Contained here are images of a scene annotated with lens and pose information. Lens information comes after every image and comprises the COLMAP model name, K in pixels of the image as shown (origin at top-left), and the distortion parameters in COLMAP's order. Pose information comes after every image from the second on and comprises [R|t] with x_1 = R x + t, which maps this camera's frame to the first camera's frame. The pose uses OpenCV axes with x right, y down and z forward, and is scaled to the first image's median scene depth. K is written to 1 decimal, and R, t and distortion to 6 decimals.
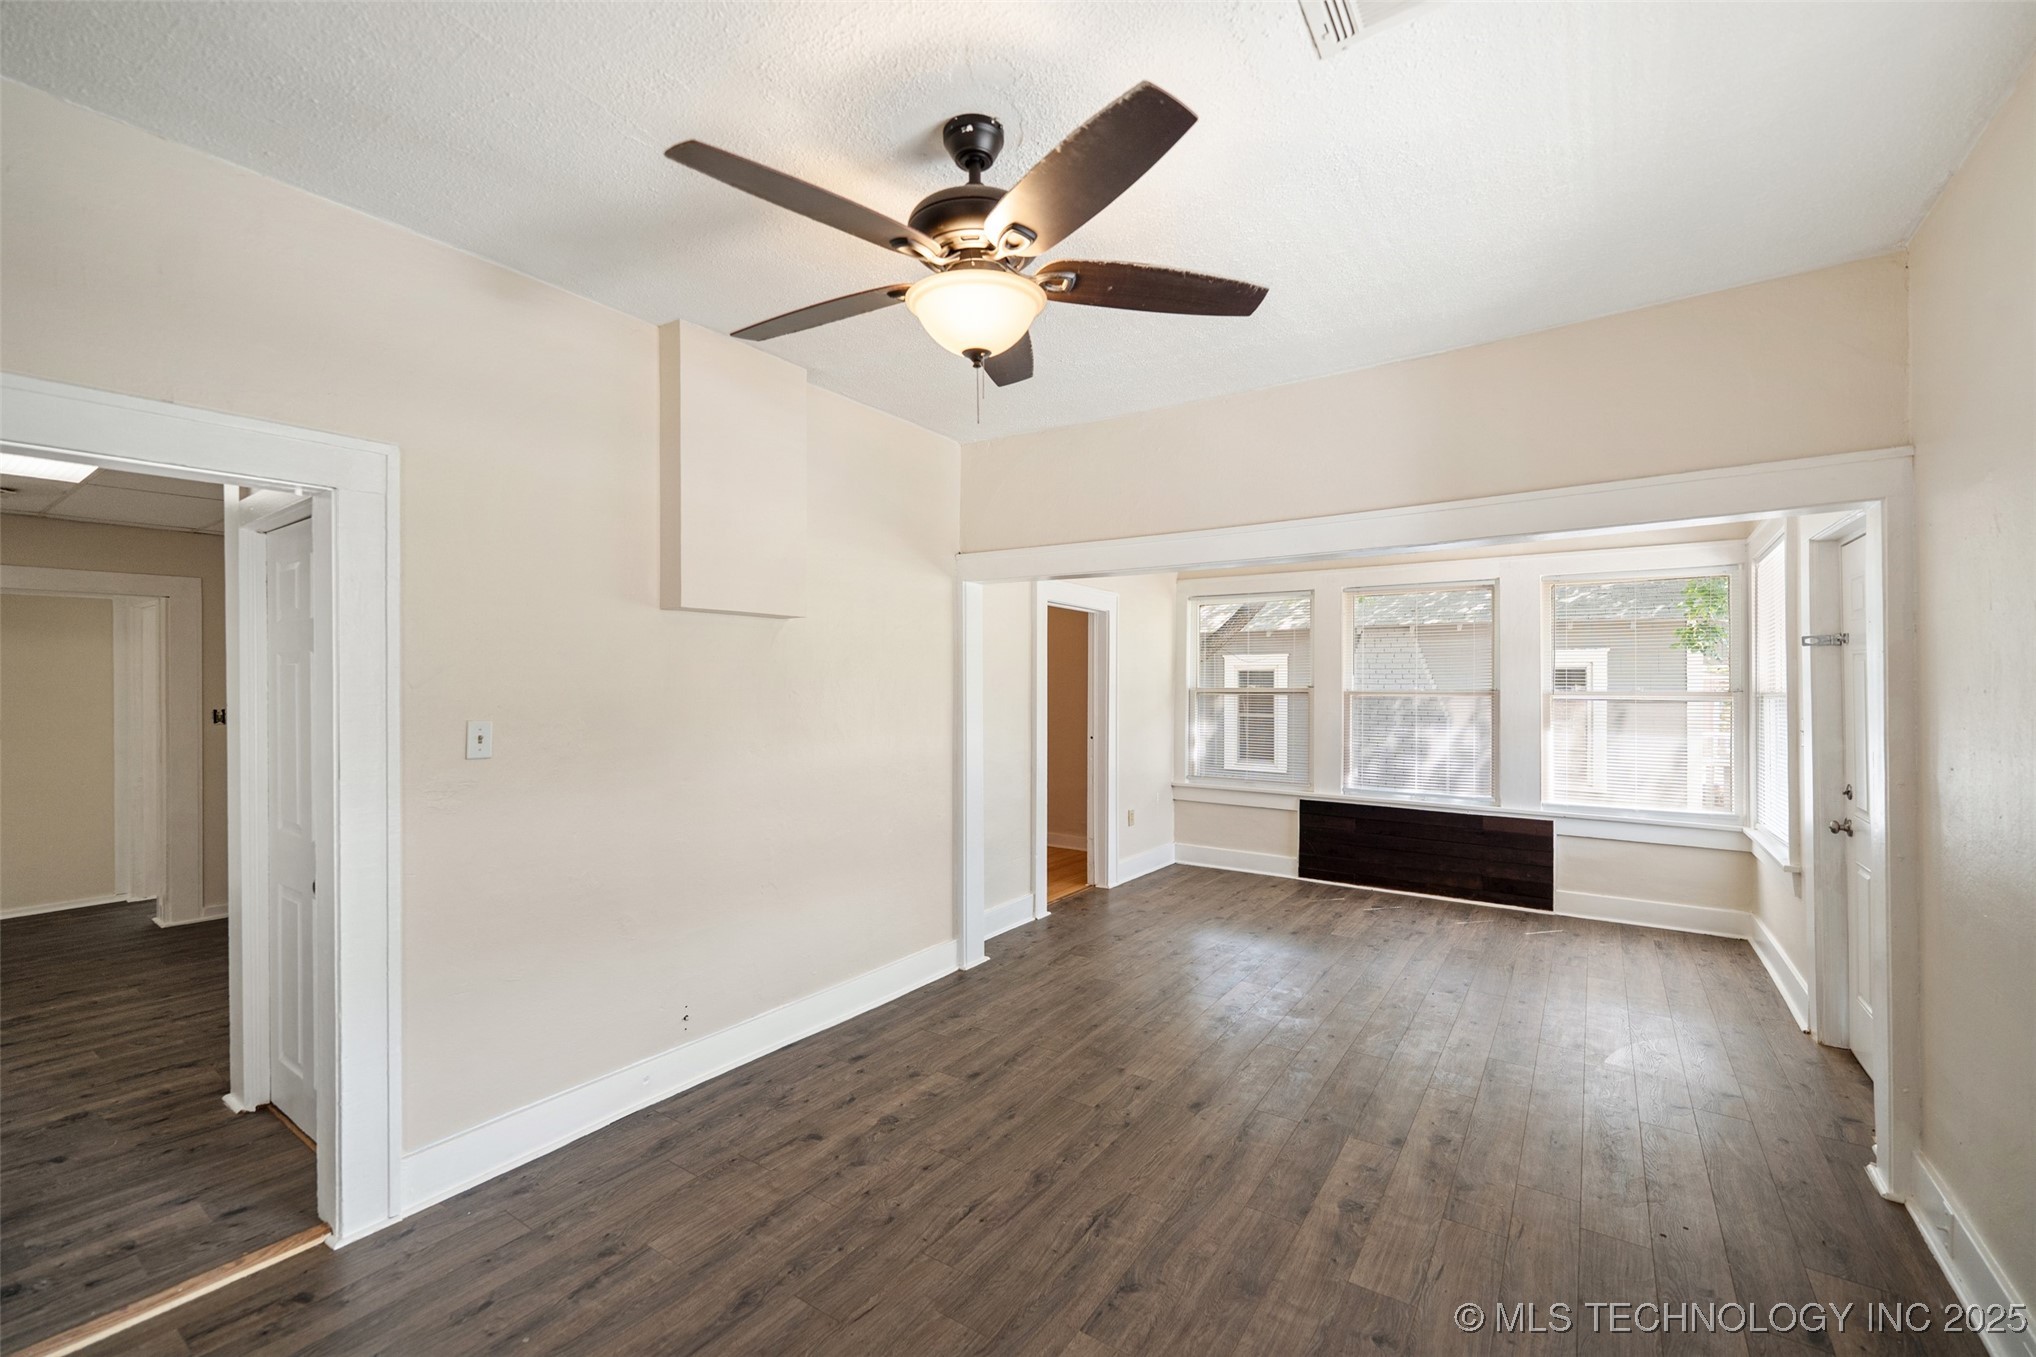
lens RADIAL K [[829.1, 0, 1020.0], [0, 829.1, 685.9], [0, 0, 1]] dist [-0.000355, 0.000229]
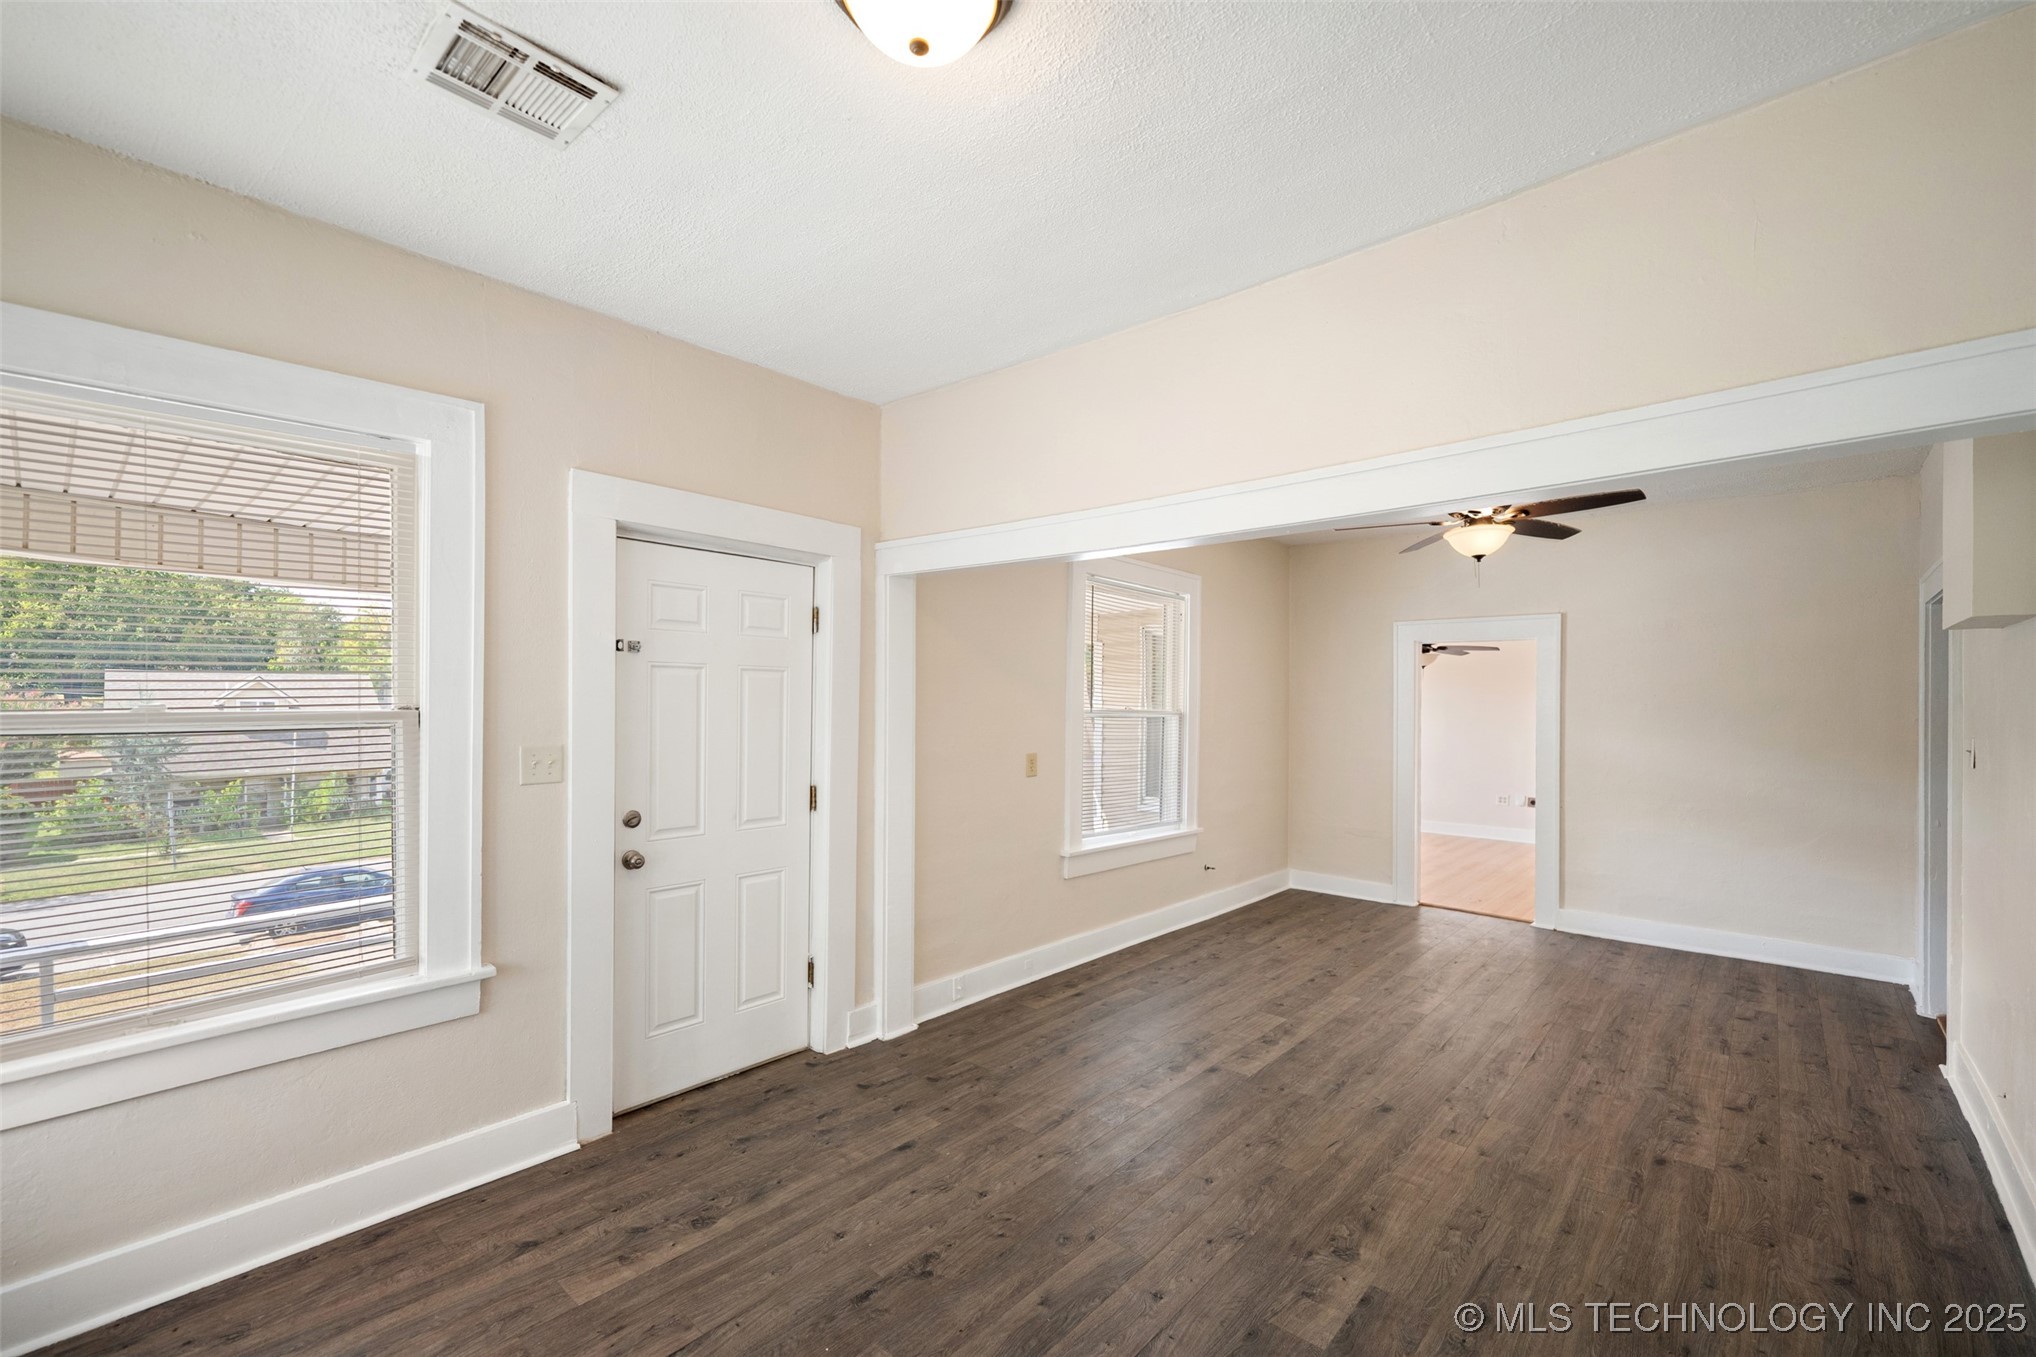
lens RADIAL K [[829.1, 0, 1017.0], [0, 829.1, 688.6], [0, 0, 1]] dist [-0.000355, 0.000229]
pose [[-0.990496, -0.007548, 0.137338, 0.581034], [-0.008507, 0.999943, -0.006394, -0.016369], [-0.137282, -0.007502, -0.990504, 2.289859]]
